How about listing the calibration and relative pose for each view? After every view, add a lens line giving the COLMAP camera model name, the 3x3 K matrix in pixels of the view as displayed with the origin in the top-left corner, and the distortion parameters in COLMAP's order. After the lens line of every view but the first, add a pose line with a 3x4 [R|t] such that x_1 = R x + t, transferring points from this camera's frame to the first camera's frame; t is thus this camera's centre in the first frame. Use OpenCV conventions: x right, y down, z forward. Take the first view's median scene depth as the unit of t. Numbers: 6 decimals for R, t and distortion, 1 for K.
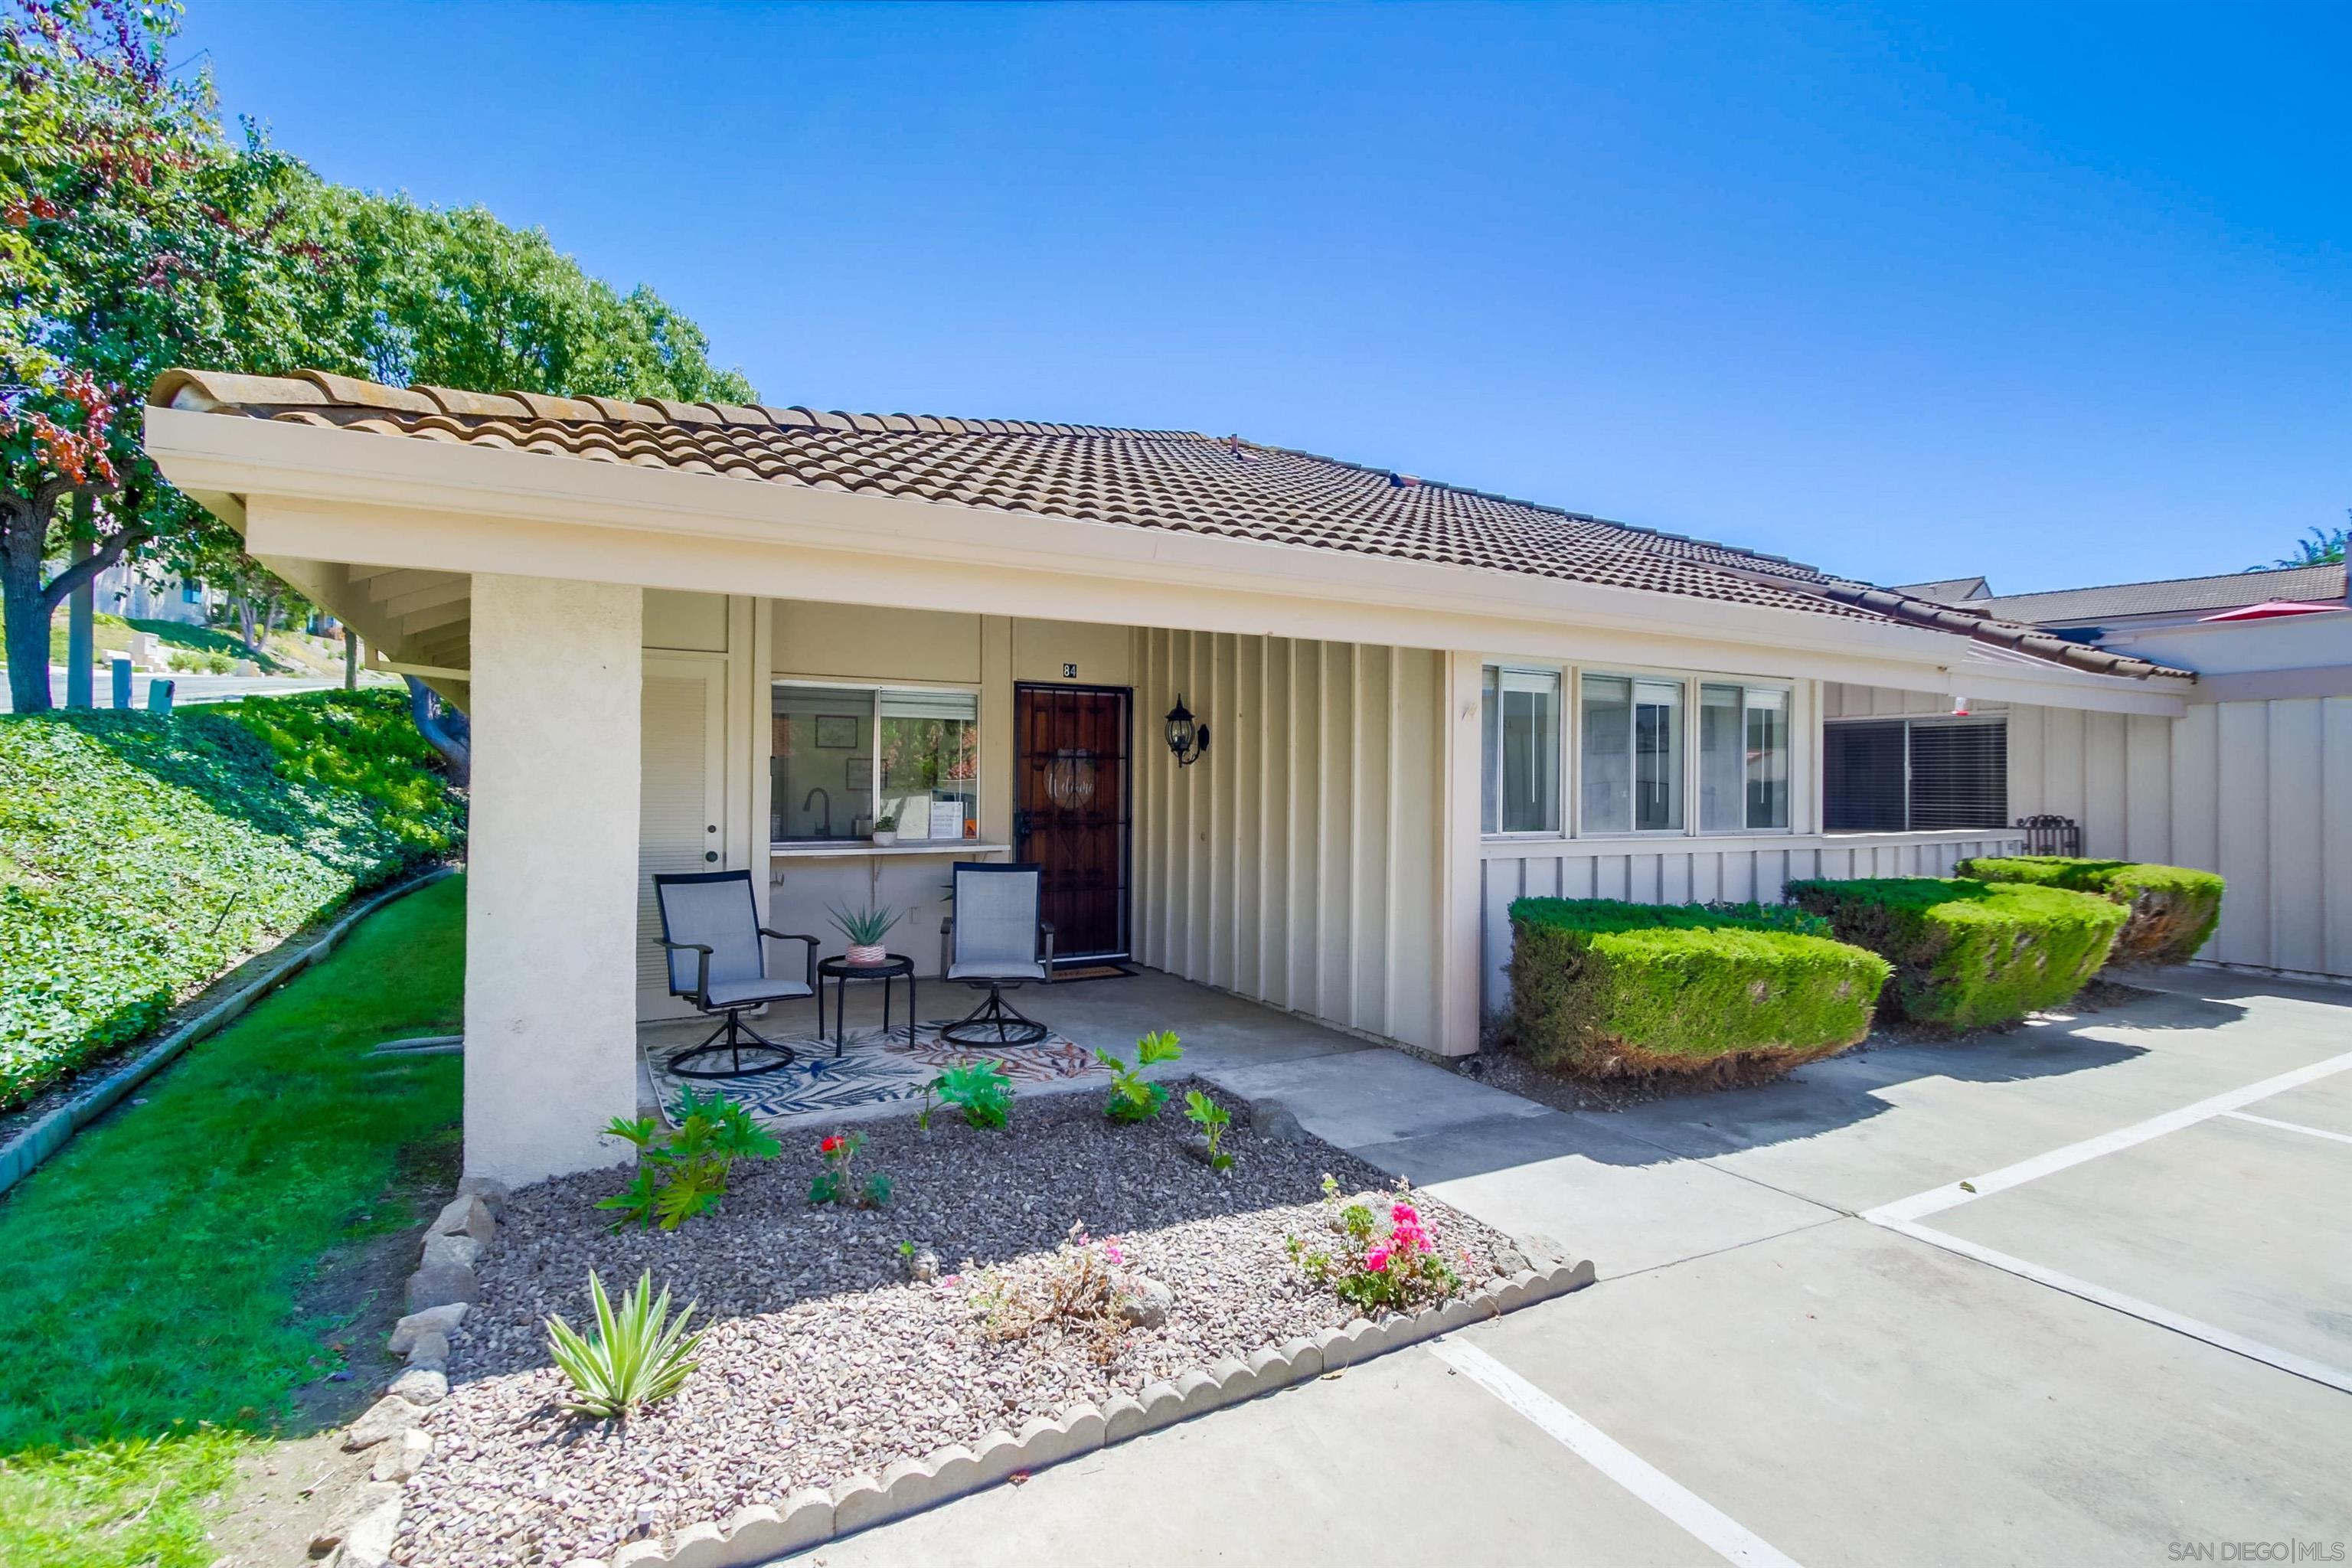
lens RADIAL K [[1099.3, 0, 1167.5], [0, 1099.3, 765.5], [0, 0, 1]] dist [0.003786, 0.000543]
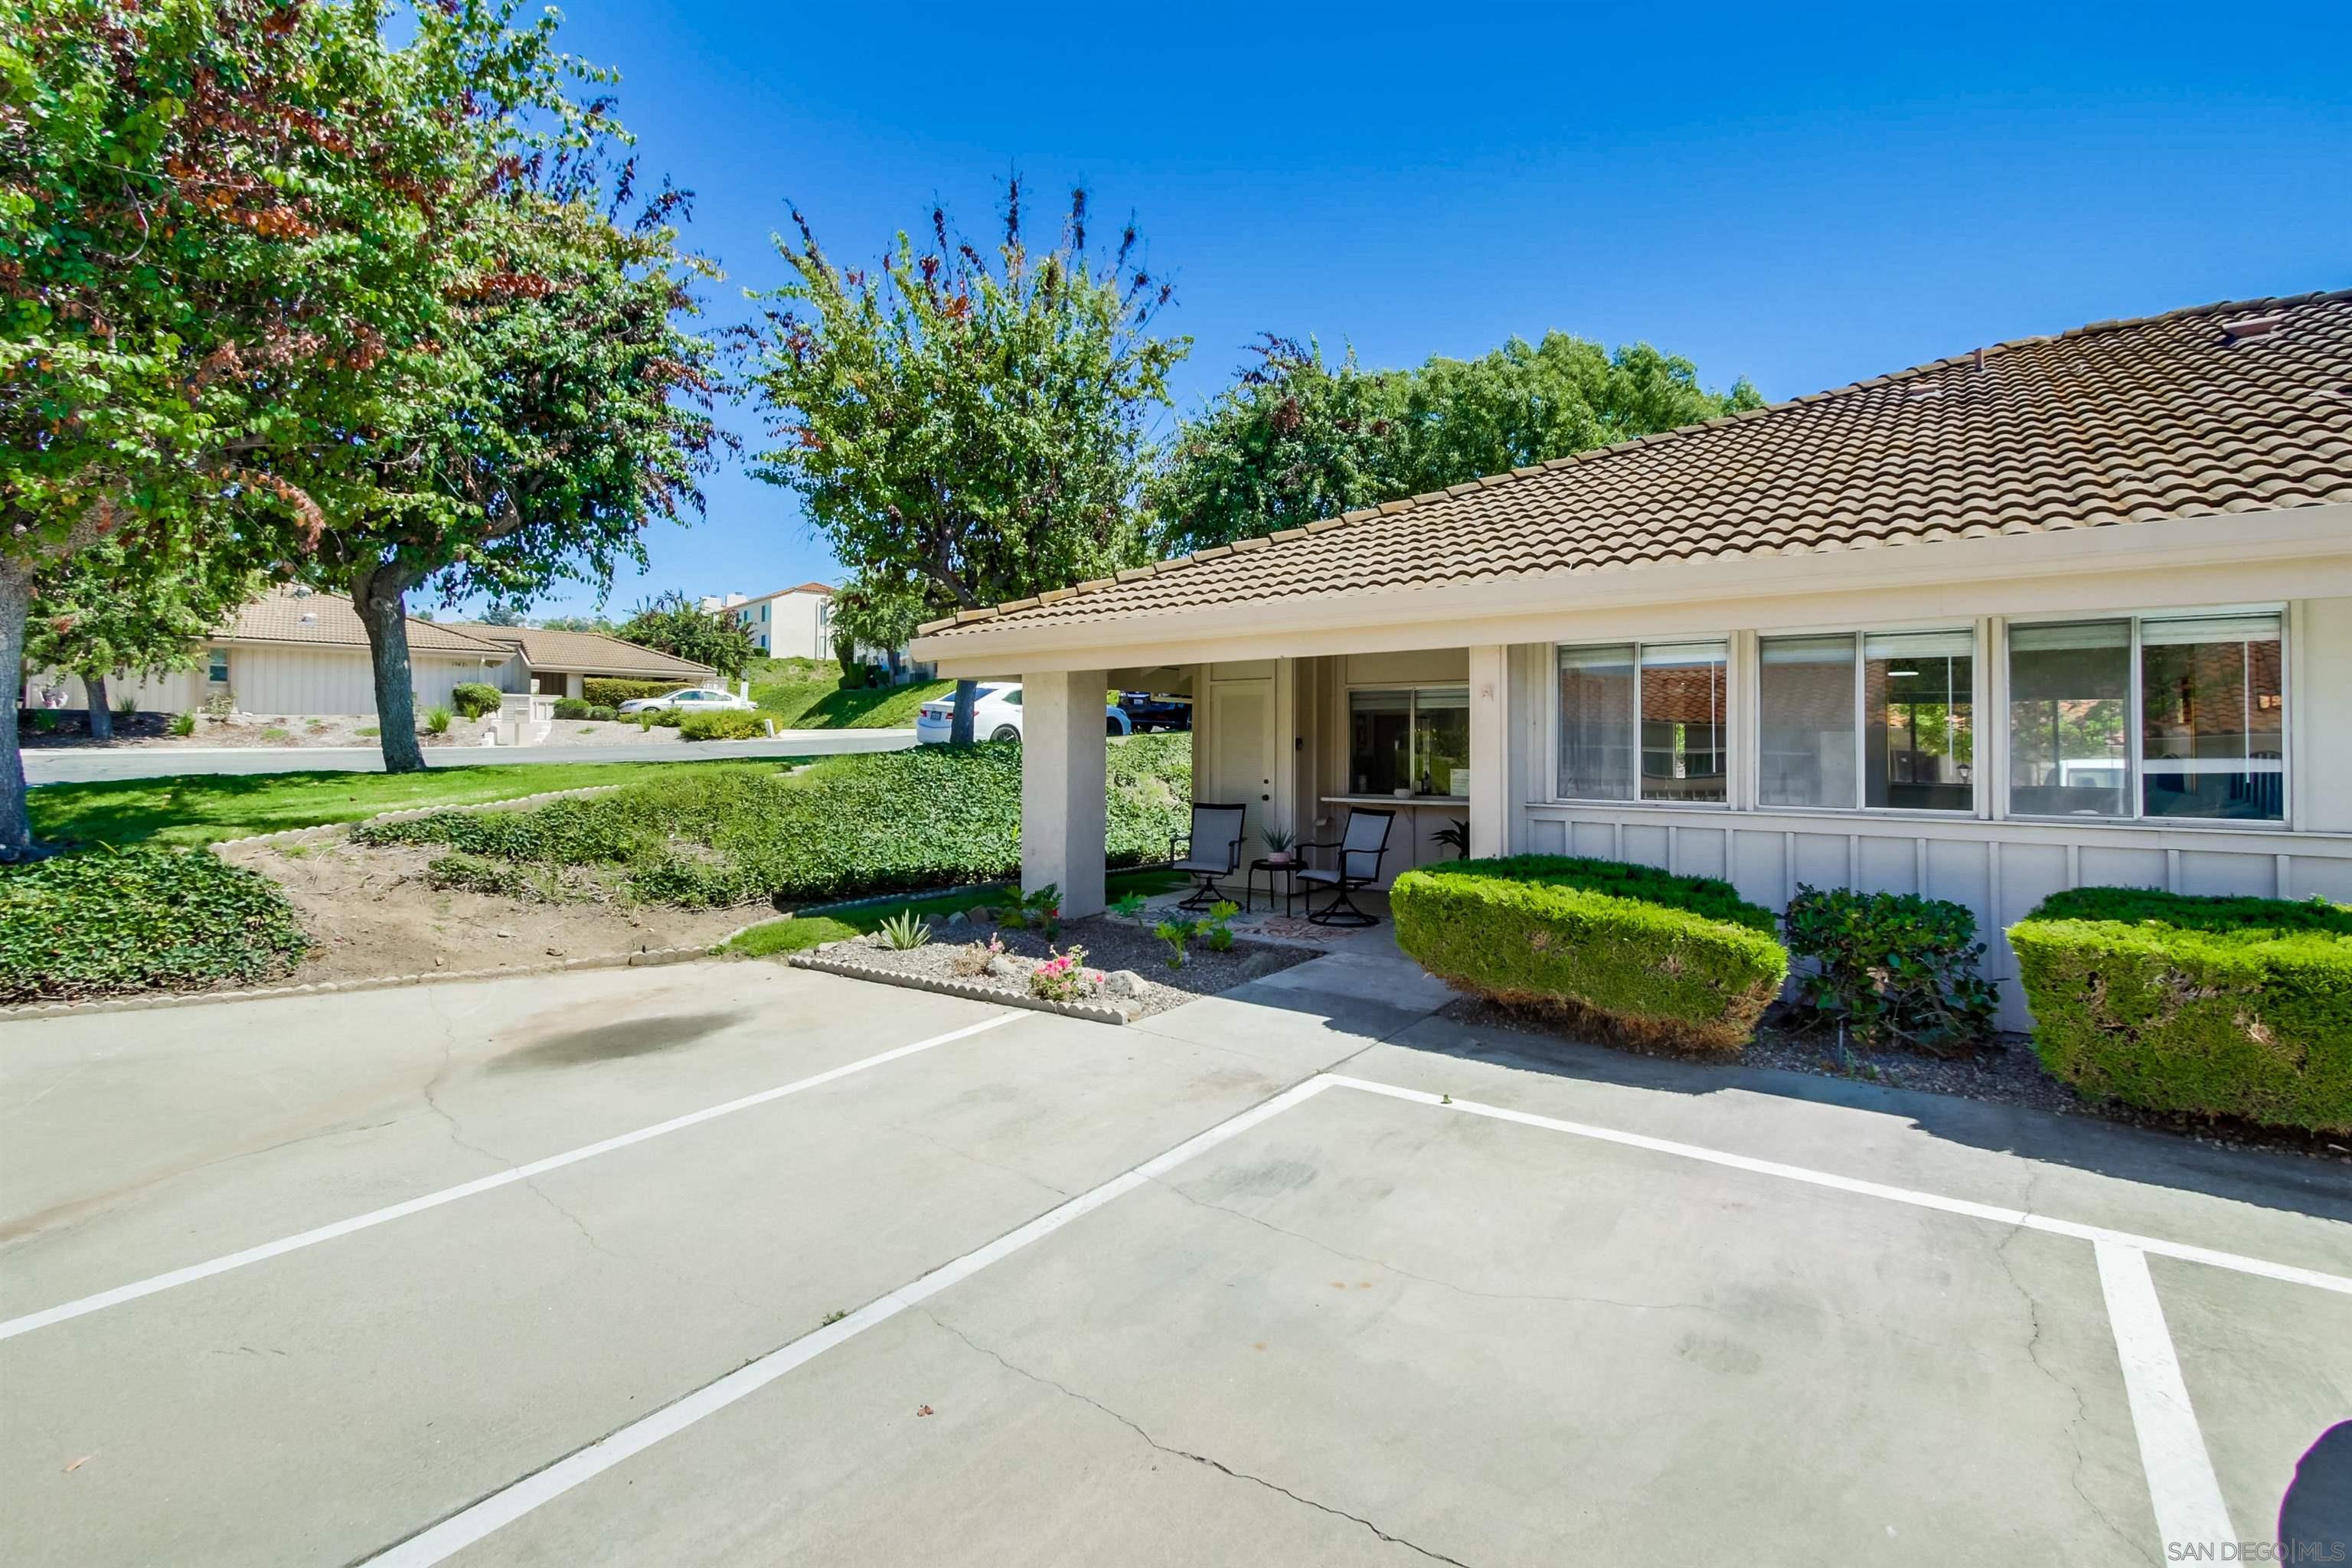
lens RADIAL K [[1087.0, 0, 1195.5], [0, 1087.0, 722.1], [0, 0, 1]] dist [0.001323, 0.001162]
pose [[0.422581, -0.030196, -0.905822, 0.957078], [0.007778, 0.999529, -0.029691, 0.013095], [0.906292, 0.005501, 0.422617, 0.166284]]
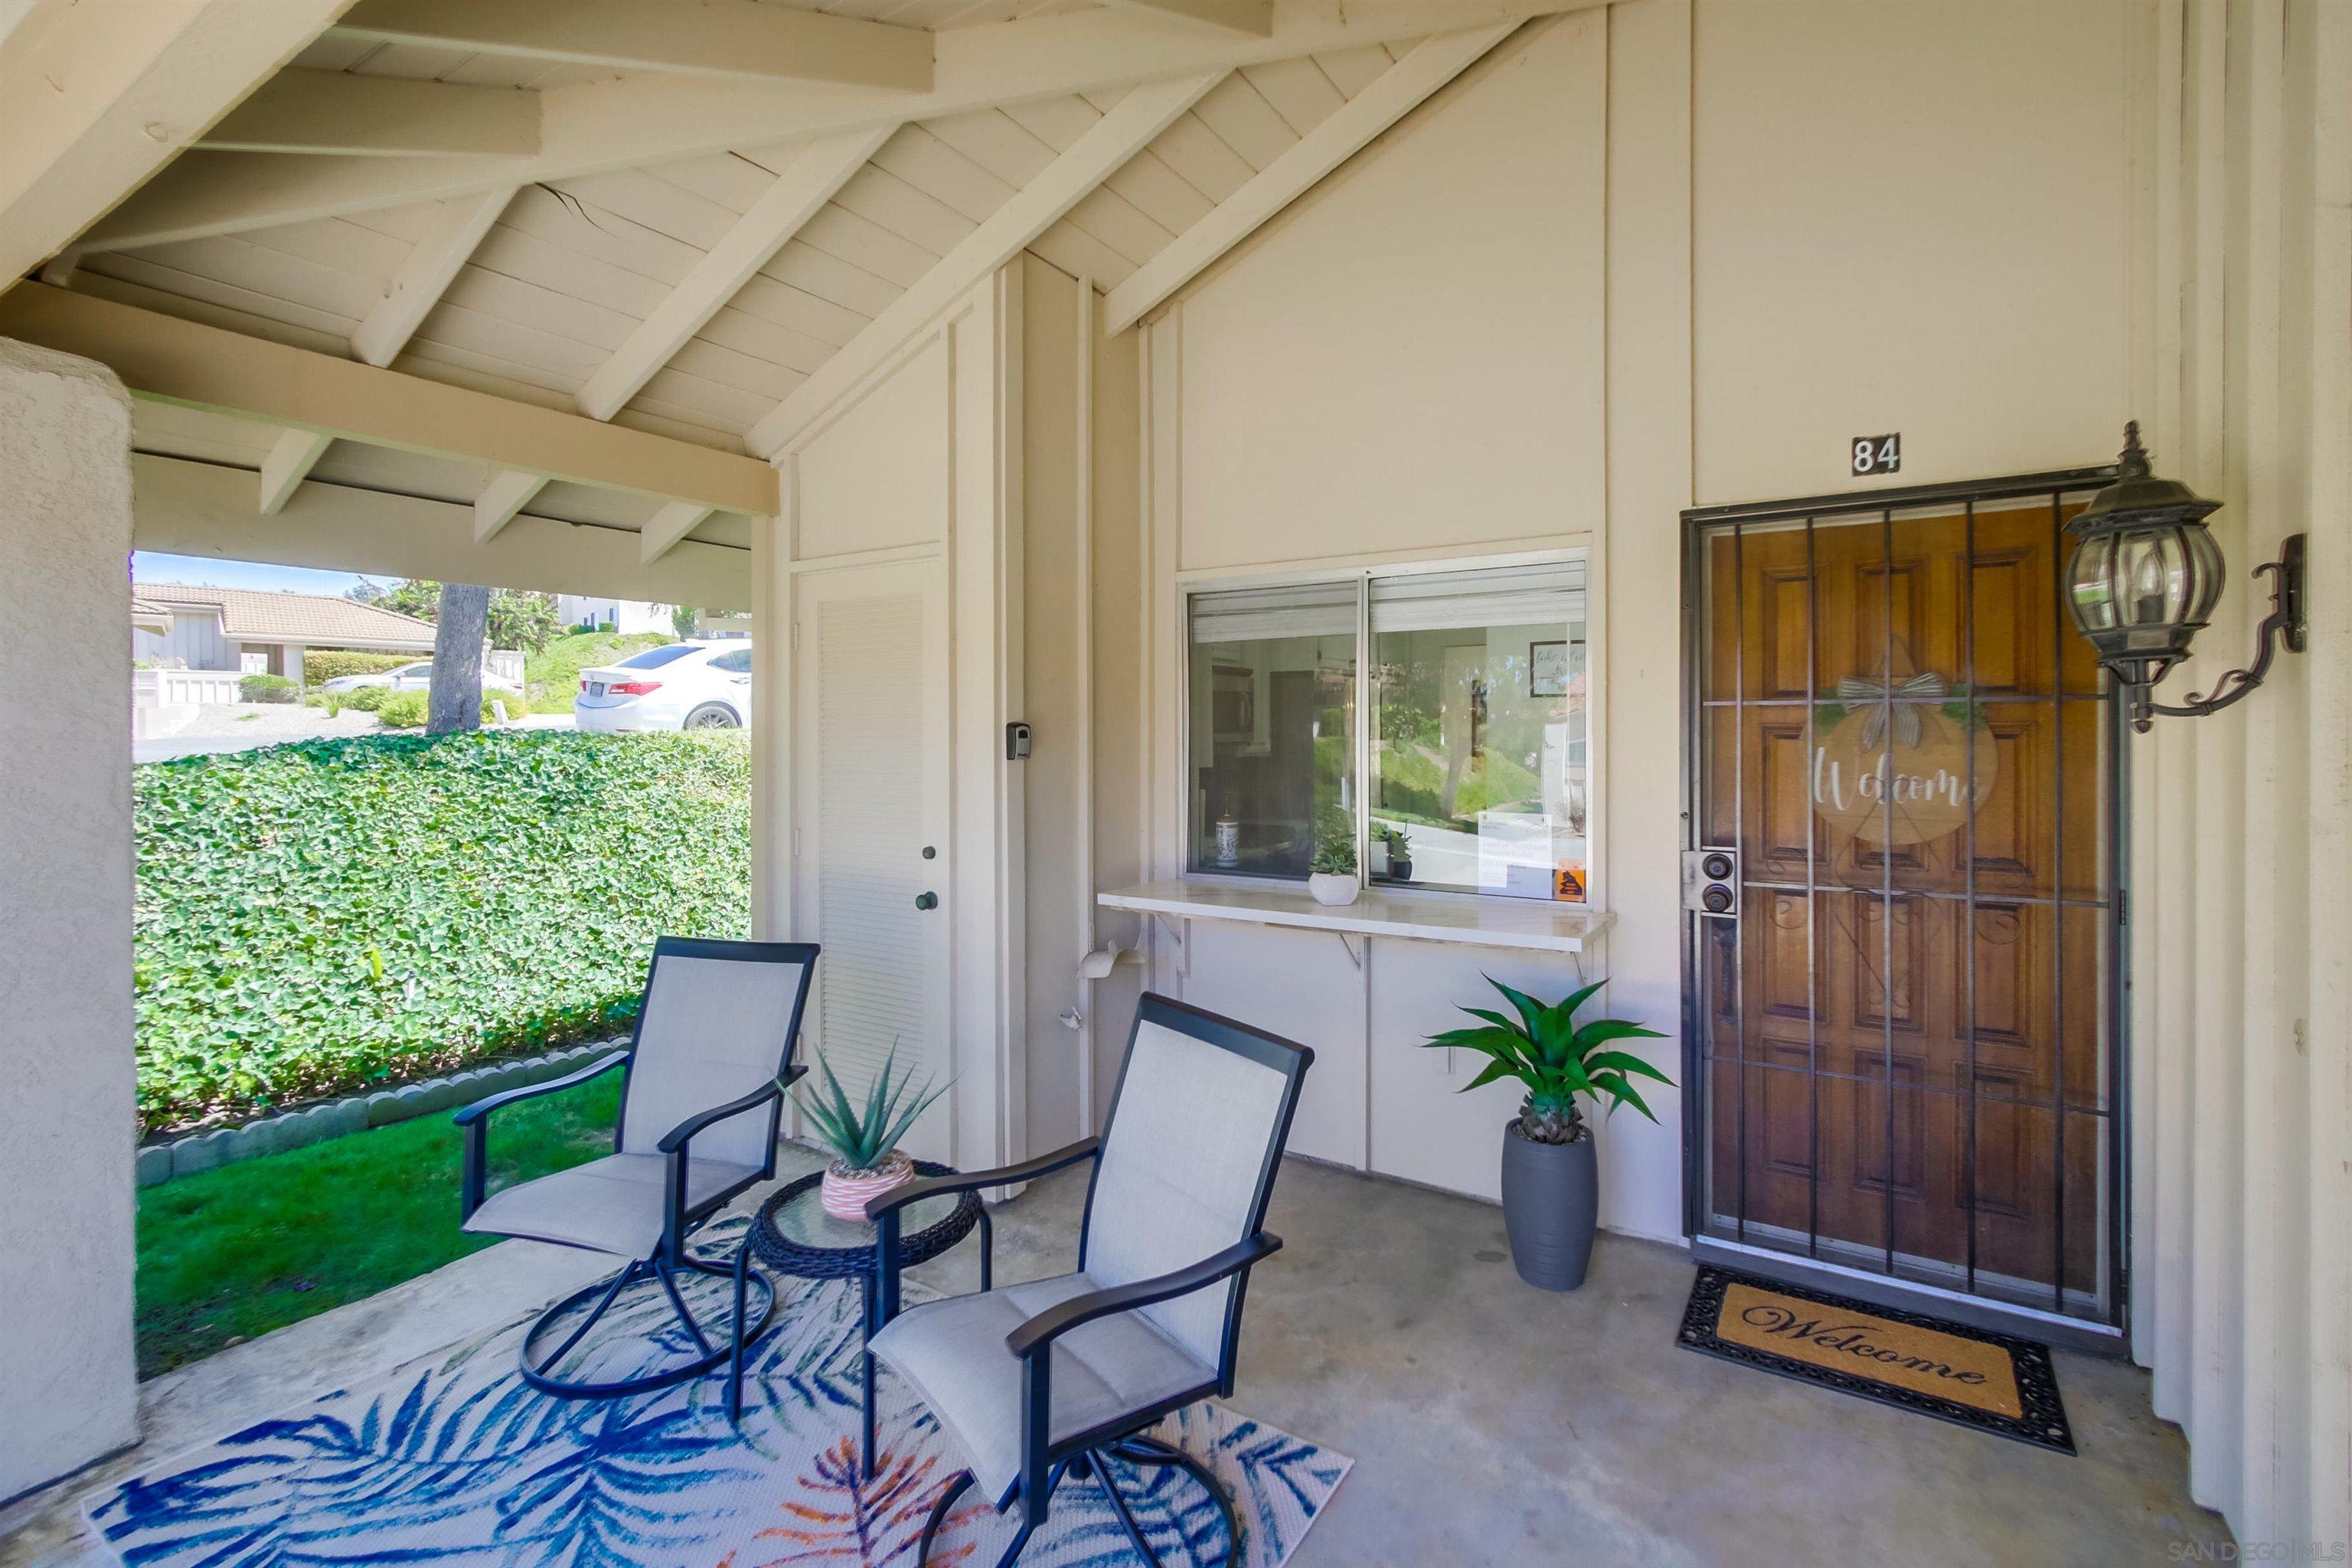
lens RADIAL K [[1087.0, 0, 1195.5], [0, 1087.0, 722.1], [0, 0, 1]] dist [0.001323, 0.001162]
pose [[0.484282, -0.018824, -0.874710, 0.129625], [0.017039, 0.999782, -0.012082, -0.000447], [0.874746, -0.009053, 0.484497, 0.758090]]
